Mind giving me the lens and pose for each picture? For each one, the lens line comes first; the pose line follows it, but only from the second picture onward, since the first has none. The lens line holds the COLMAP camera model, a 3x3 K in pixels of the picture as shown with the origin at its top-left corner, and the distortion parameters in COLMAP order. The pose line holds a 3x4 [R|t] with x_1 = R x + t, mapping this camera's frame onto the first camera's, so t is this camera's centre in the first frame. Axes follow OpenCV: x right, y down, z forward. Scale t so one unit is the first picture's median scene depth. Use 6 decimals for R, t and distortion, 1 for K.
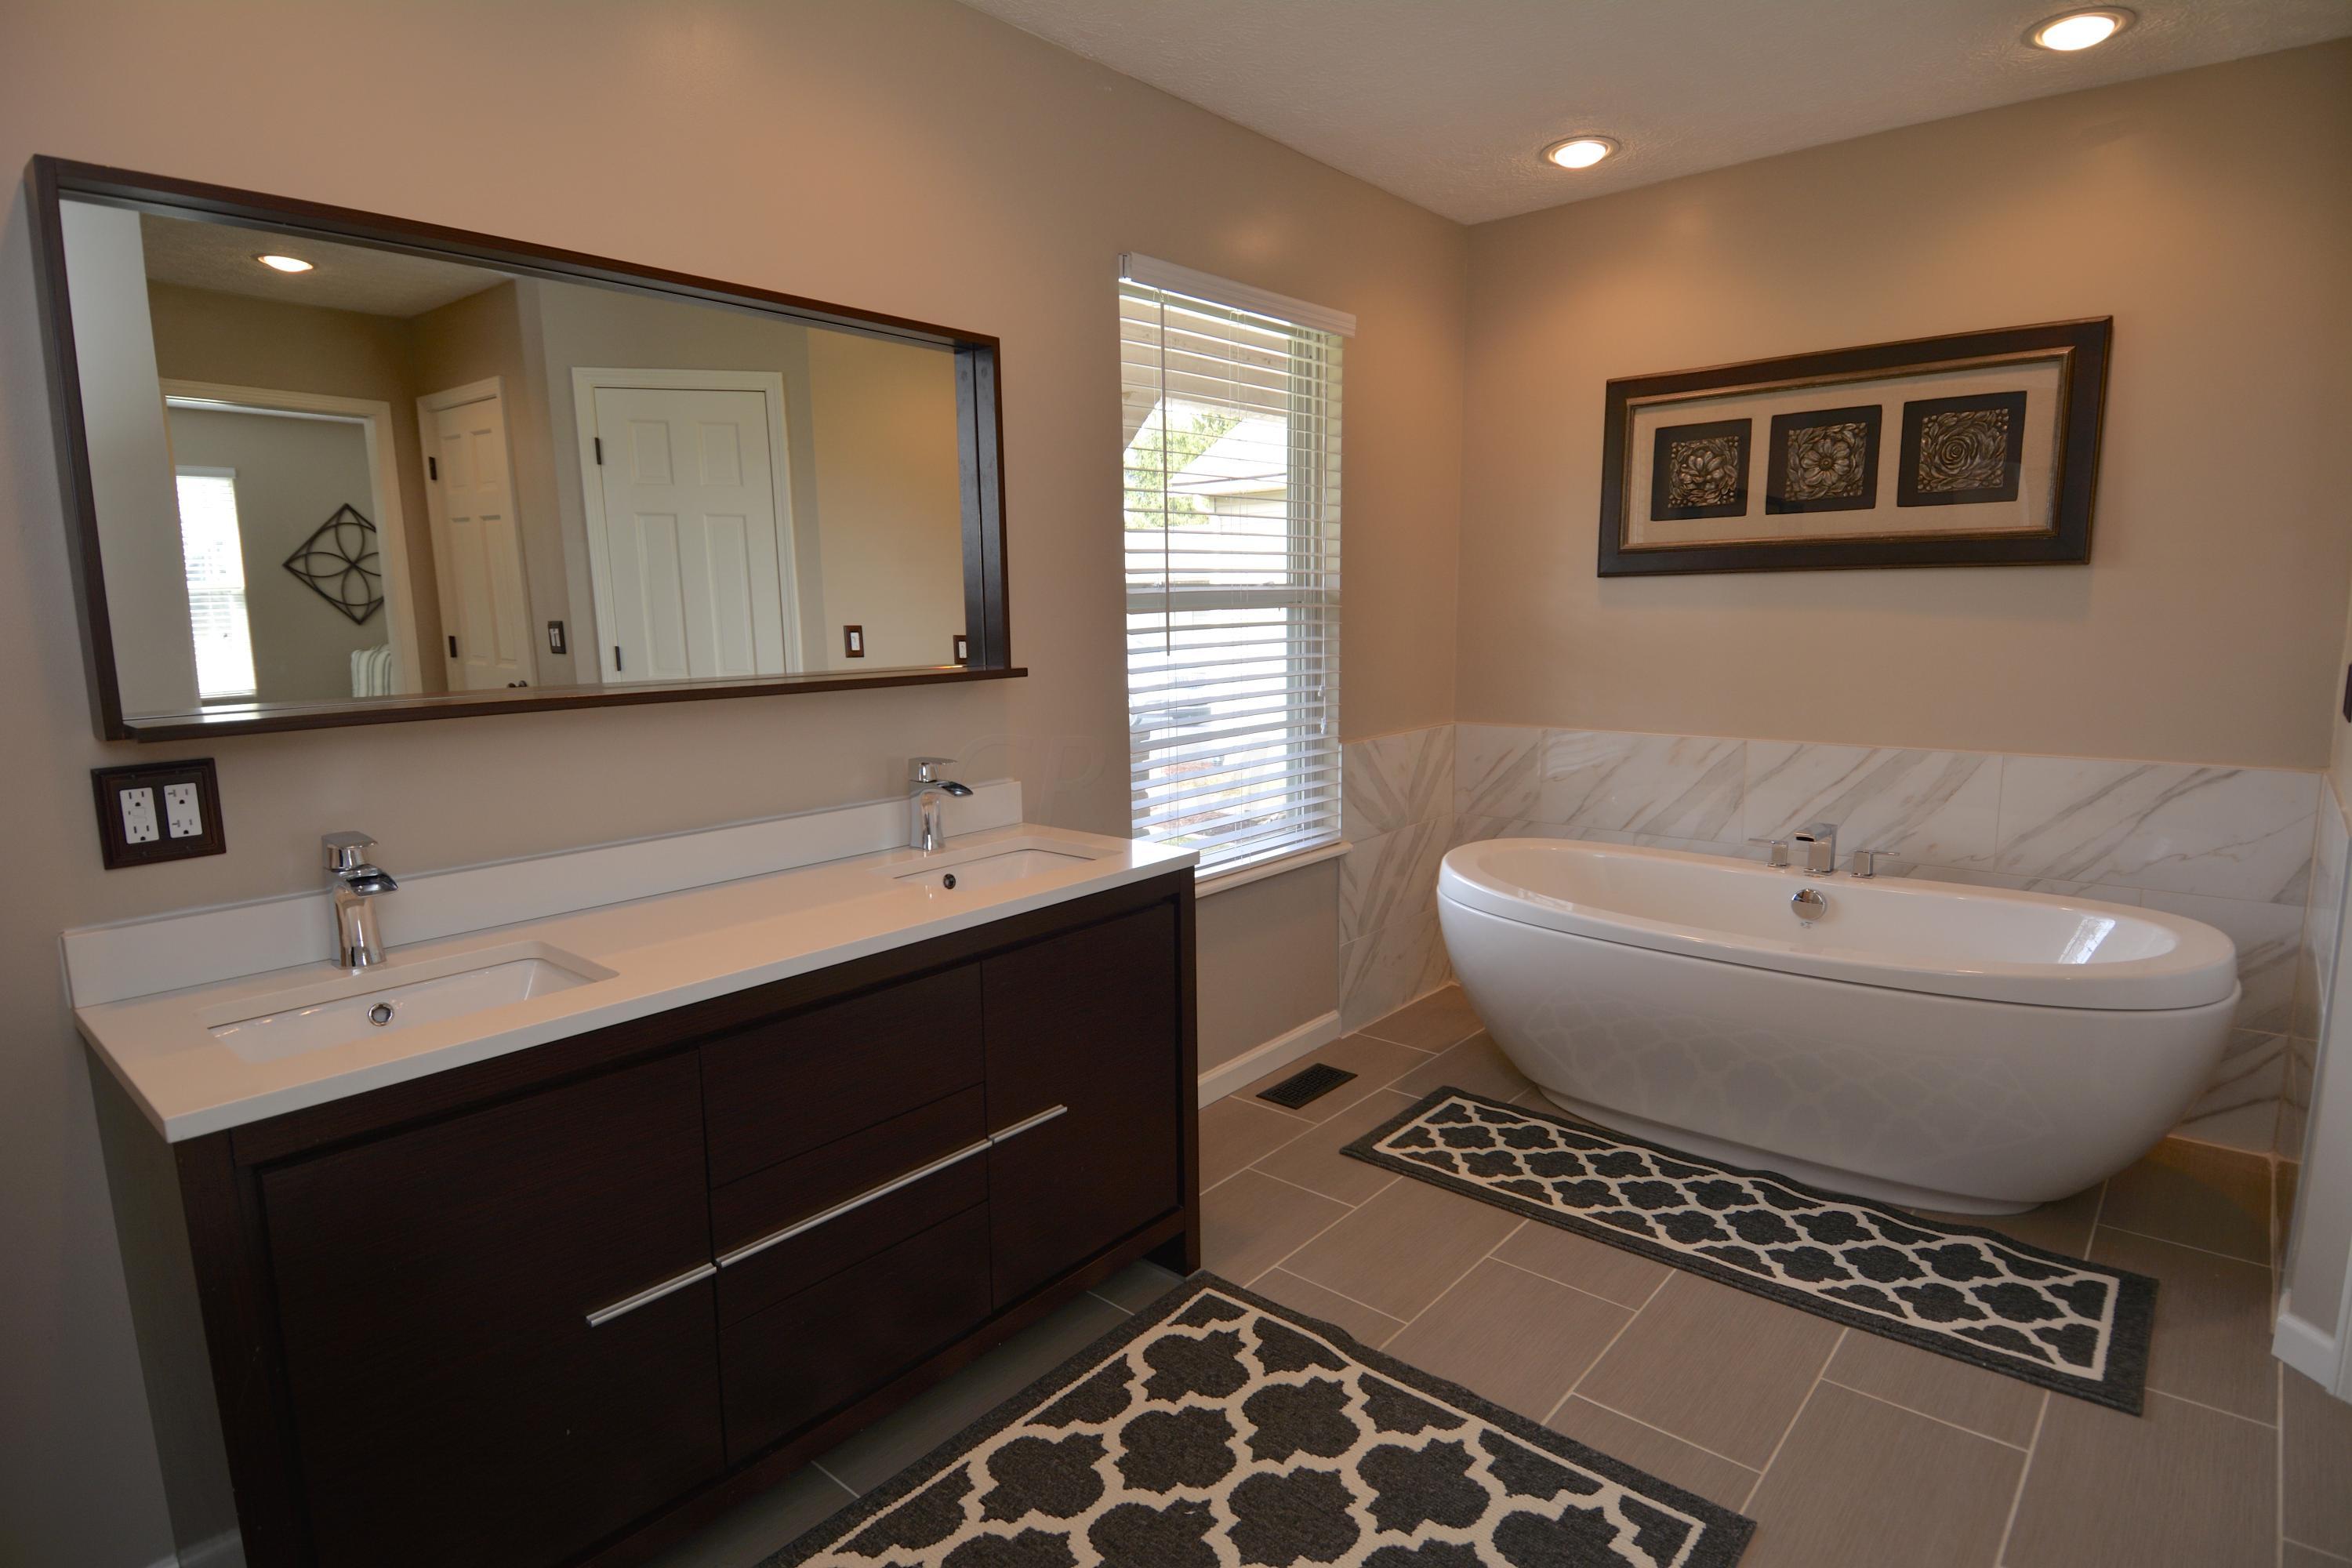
lens RADIAL K [[1222.1, 0, 1176.8], [0, 1222.1, 796.1], [0, 0, 1]] dist [0.002063, -0.000581]
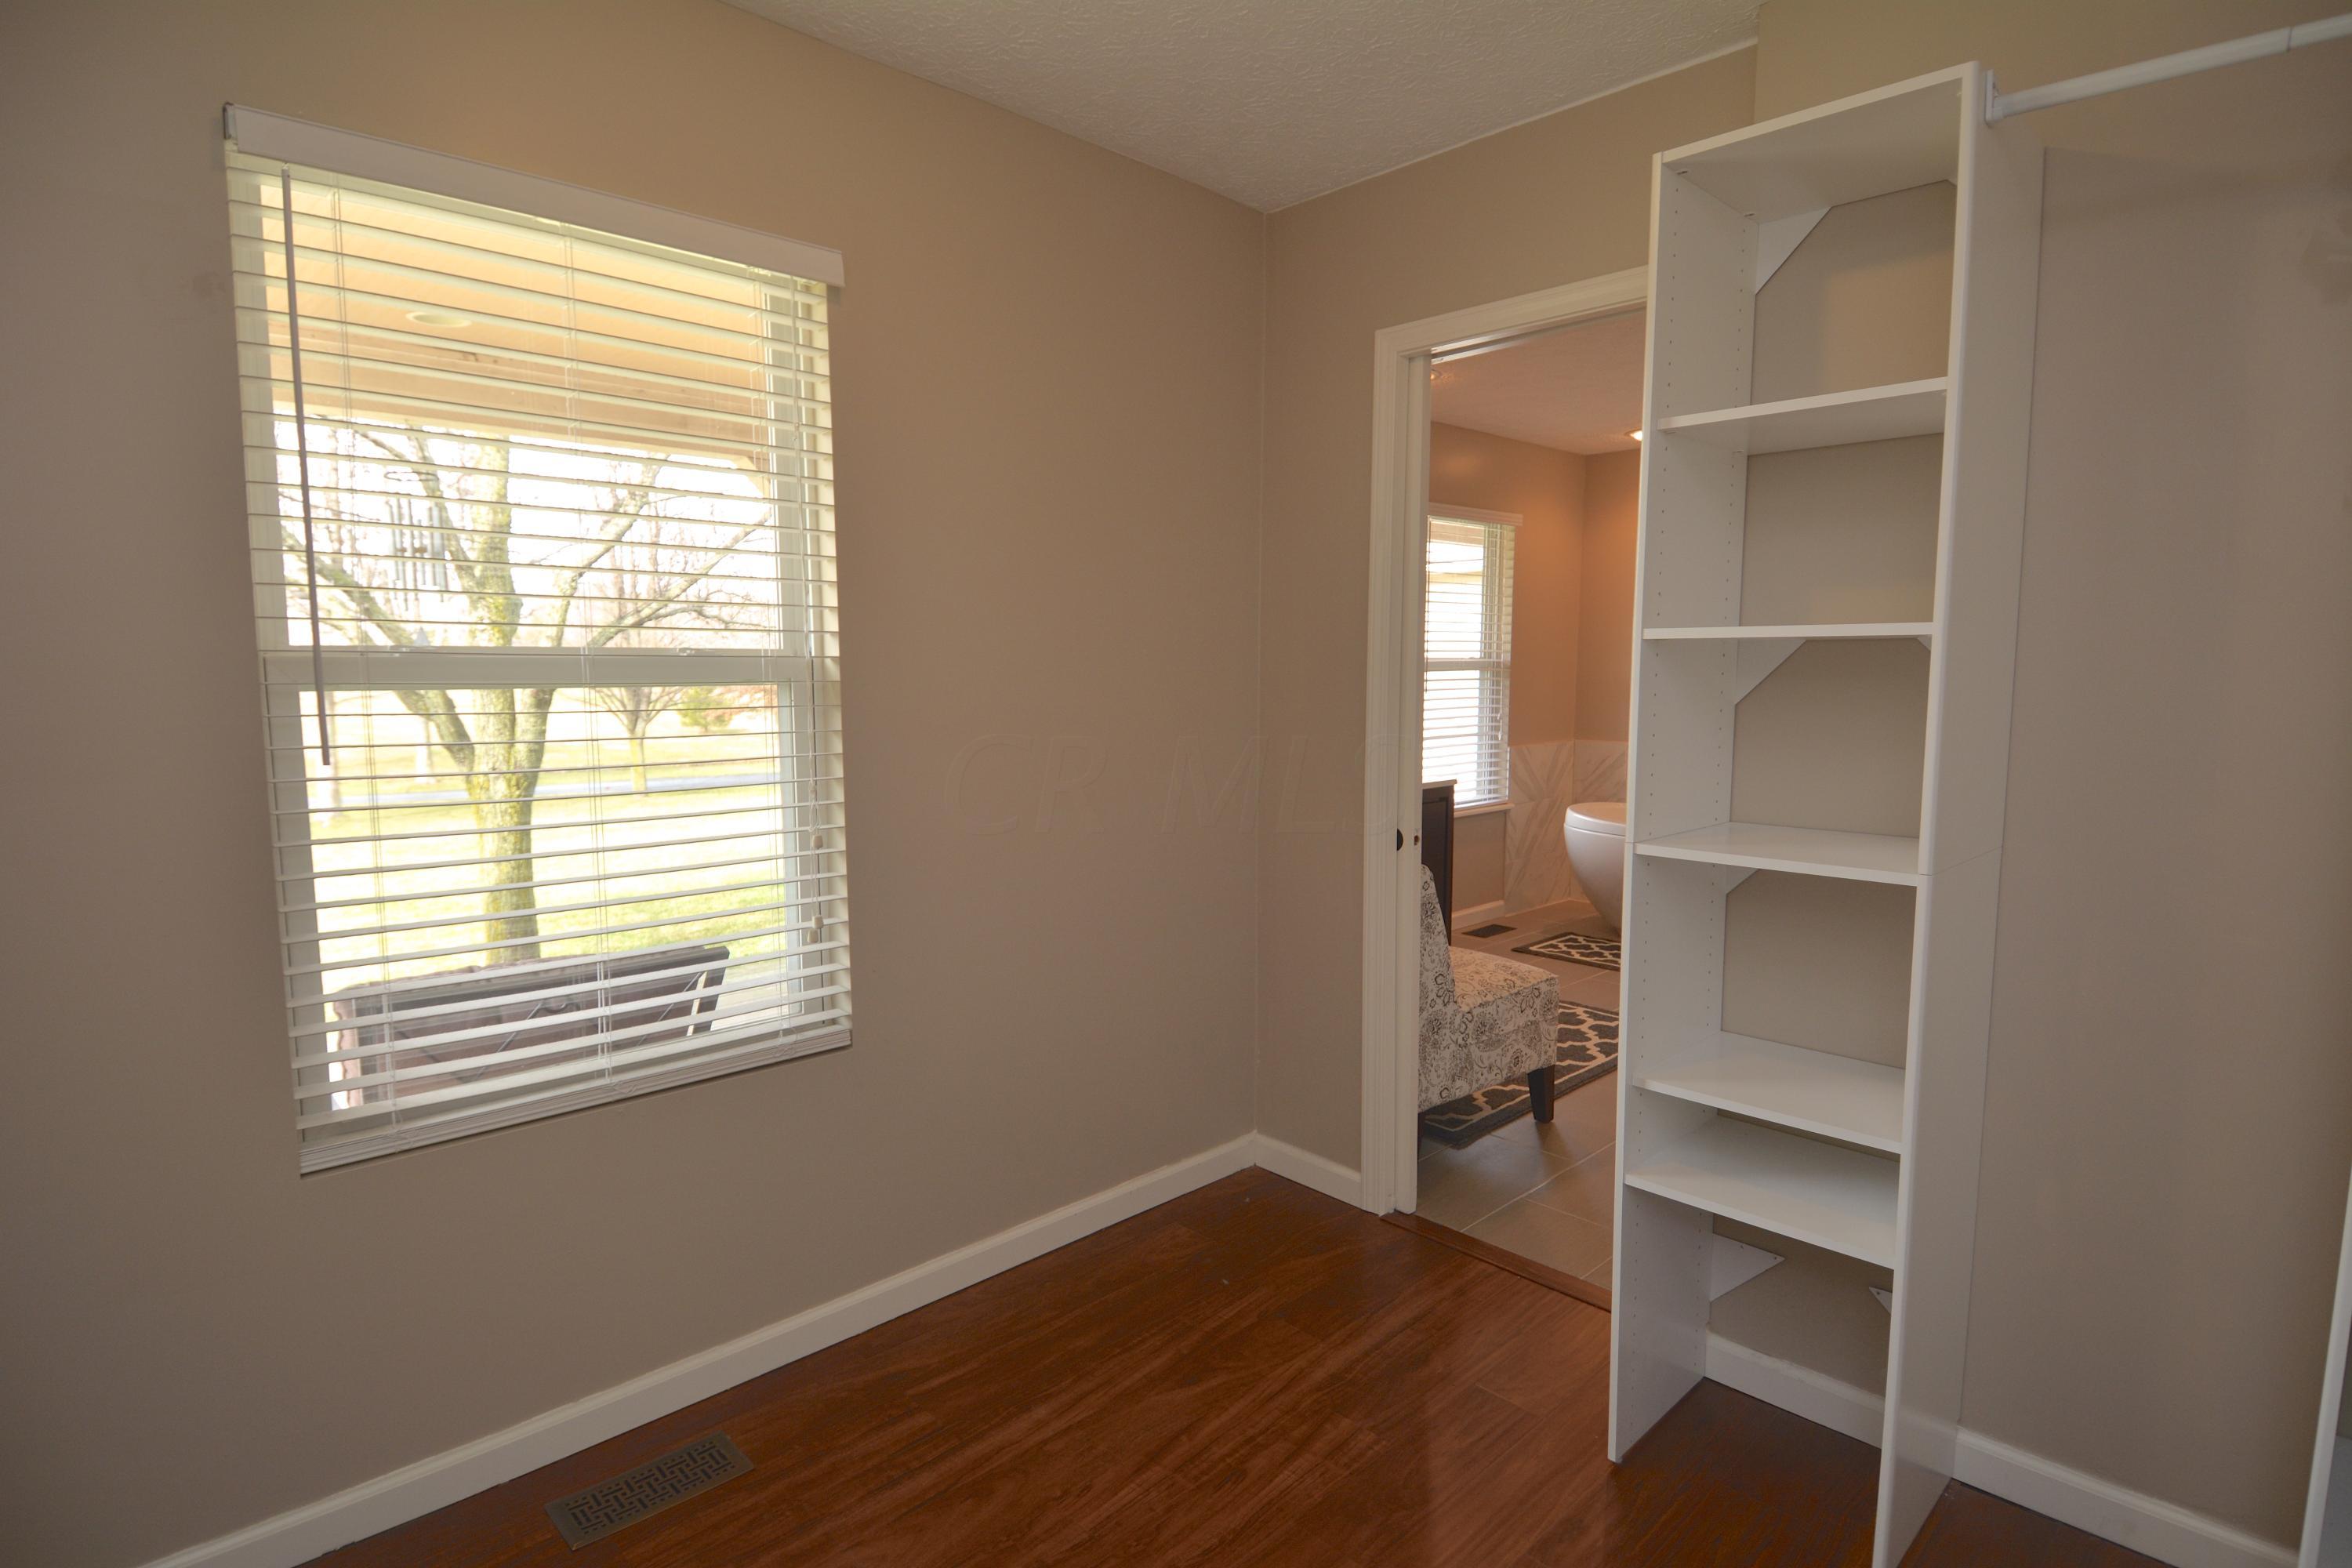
lens RADIAL K [[1222.1, 0, 1168.7], [0, 1222.1, 771.1], [0, 0, 1]] dist [0.002063, -0.000581]
pose [[0.995058, 0.029491, -0.094811, -0.192869], [-0.036347, 0.996784, -0.071413, 0.140469], [0.092400, 0.074506, 0.992931, -0.828100]]
